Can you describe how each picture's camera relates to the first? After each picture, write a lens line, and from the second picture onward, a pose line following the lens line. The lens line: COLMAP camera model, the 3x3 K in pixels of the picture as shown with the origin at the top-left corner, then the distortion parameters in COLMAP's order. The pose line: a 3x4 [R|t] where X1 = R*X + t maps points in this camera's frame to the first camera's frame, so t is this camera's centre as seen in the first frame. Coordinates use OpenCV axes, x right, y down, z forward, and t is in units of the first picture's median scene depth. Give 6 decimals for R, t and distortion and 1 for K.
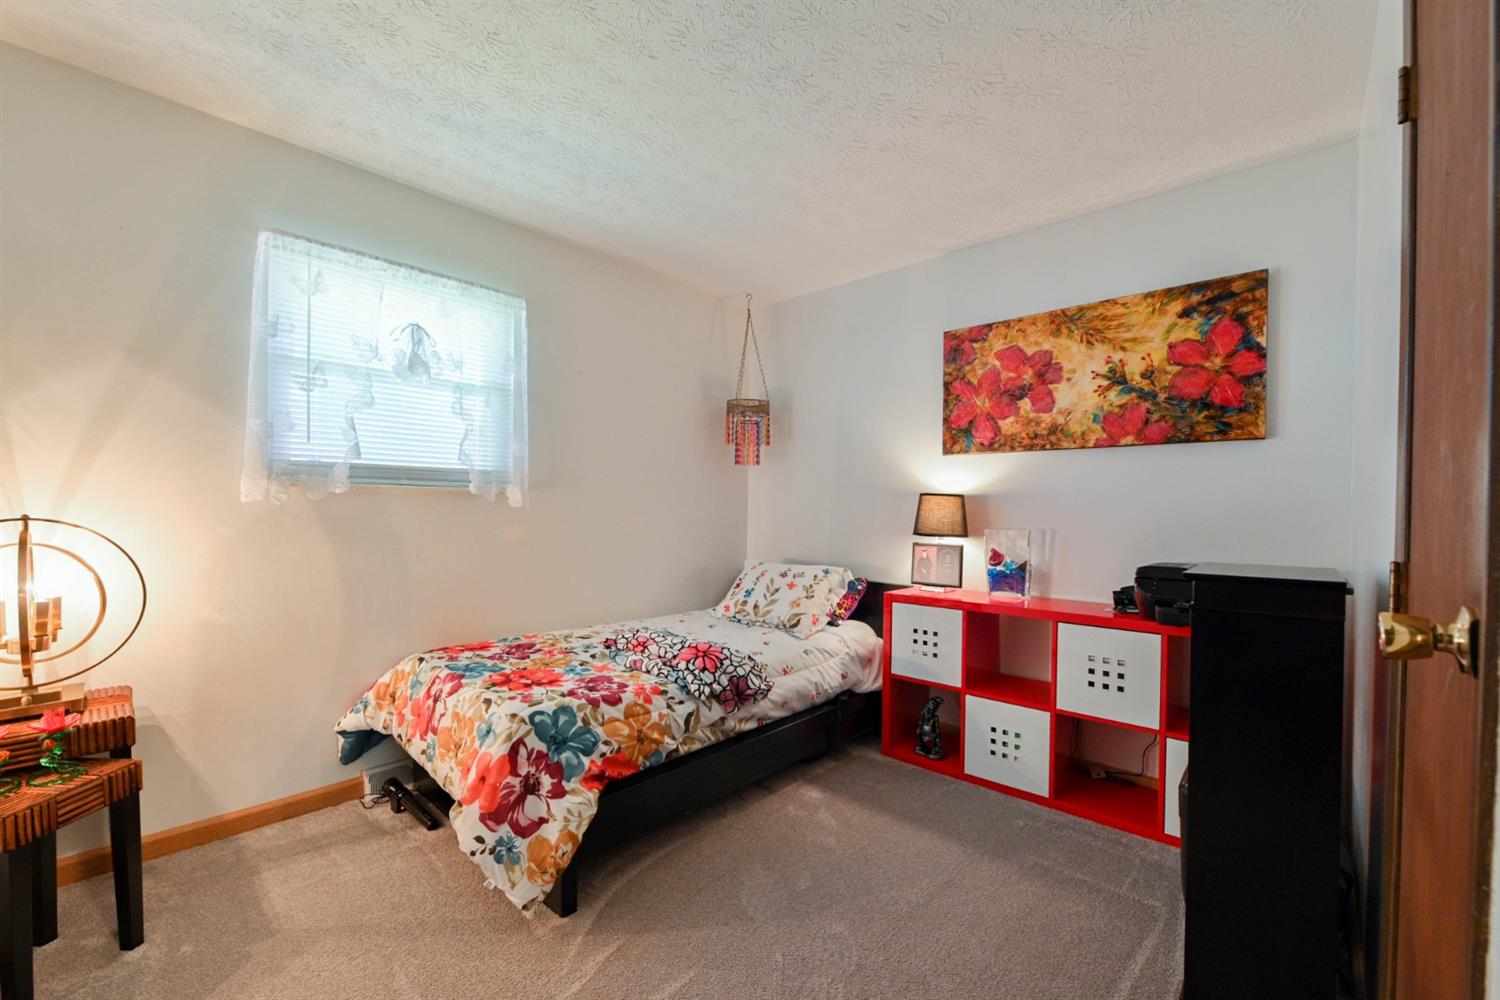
lens RADIAL K [[612.7, 0, 743.9], [0, 612.7, 513.0], [0, 0, 1]] dist [-0.006458, -0.000668]
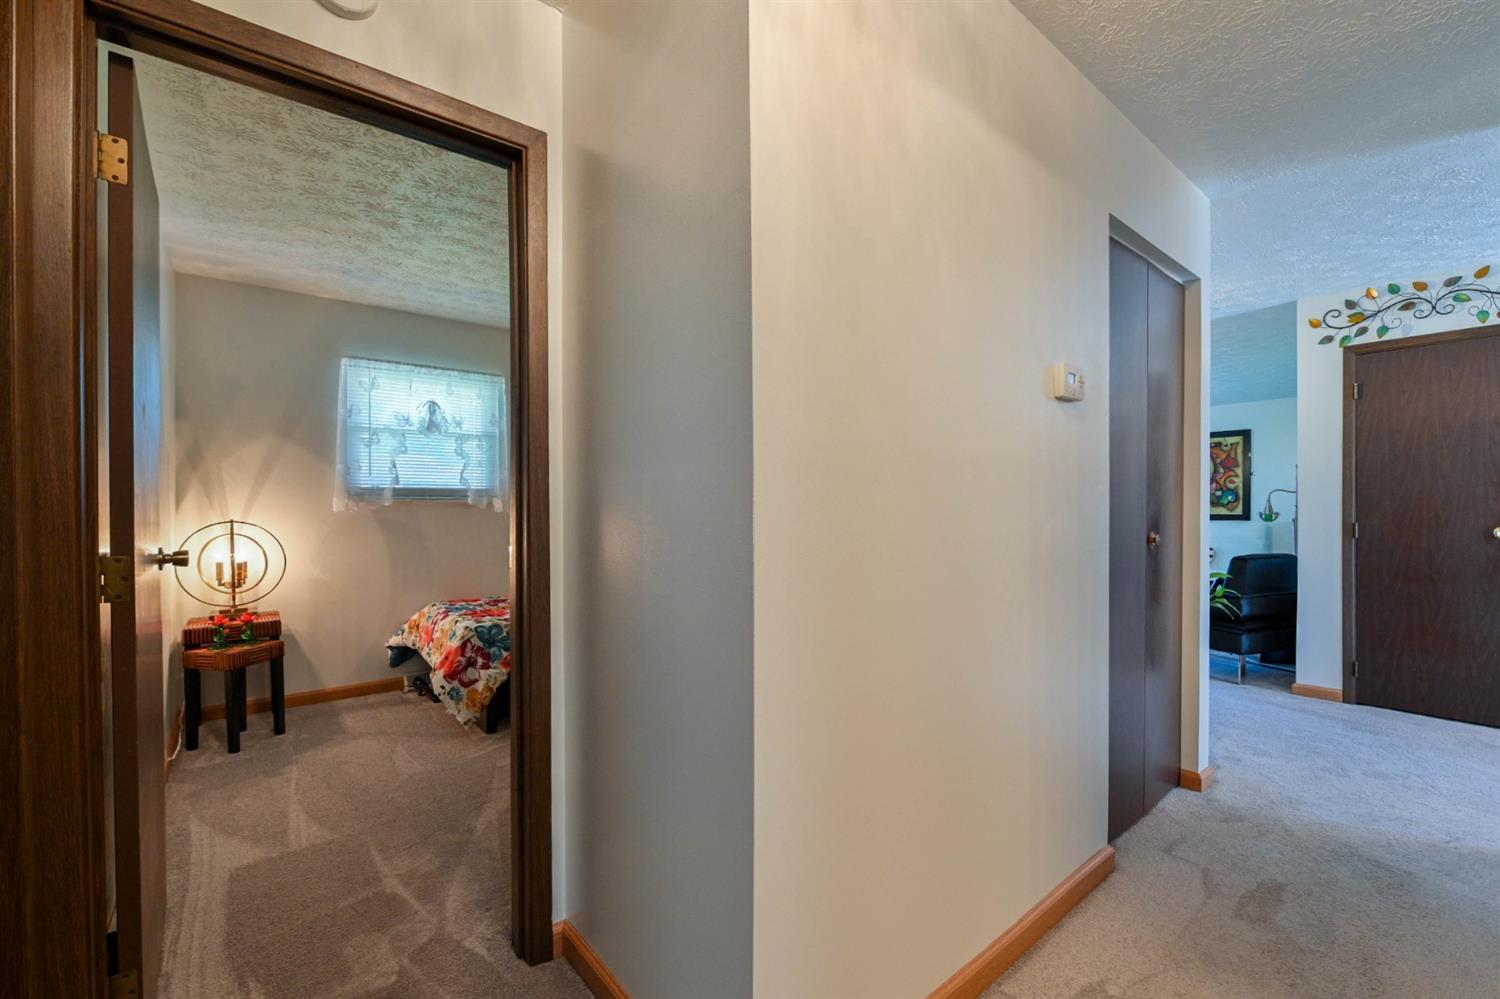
lens RADIAL K [[631.2, 0, 750.4], [0, 631.2, 509.8], [0, 0, 1]] dist [-0.005927, -0.000635]
pose [[0.990280, -0.014492, -0.138331, 0.719434], [0.013340, 0.999868, -0.009247, 0.011299], [0.138446, 0.007312, 0.990343, -0.736762]]
